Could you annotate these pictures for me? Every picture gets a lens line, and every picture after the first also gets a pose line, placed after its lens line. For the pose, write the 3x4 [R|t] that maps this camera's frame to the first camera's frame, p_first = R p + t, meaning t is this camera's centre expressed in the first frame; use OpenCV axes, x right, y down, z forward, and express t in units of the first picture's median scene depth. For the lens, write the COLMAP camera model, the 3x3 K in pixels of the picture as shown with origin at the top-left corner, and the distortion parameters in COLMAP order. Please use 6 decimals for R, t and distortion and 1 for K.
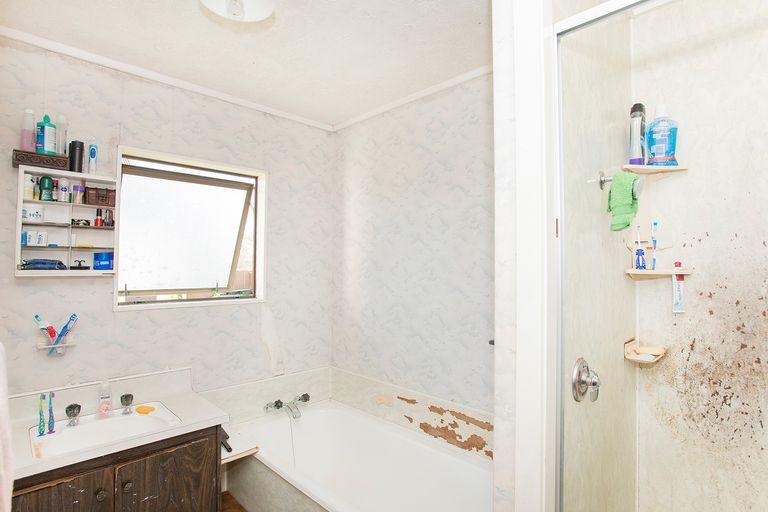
lens RADIAL K [[410.8, 0, 384.0], [0, 410.8, 256.0], [0, 0, 1]] dist [-0.054059, 0.028833]
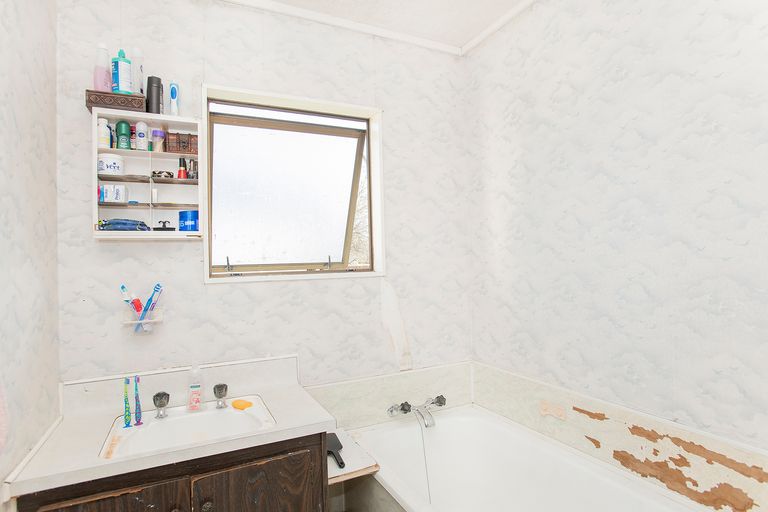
lens RADIAL K [[410.8, 0, 384.0], [0, 410.8, 256.0], [0, 0, 1]] dist [-0.054059, 0.028833]
pose [[0.948500, -0.040947, -0.314120, -0.055678], [0.041165, 0.999135, -0.005943, 0.101549], [0.314092, -0.007293, 0.949365, 0.321127]]
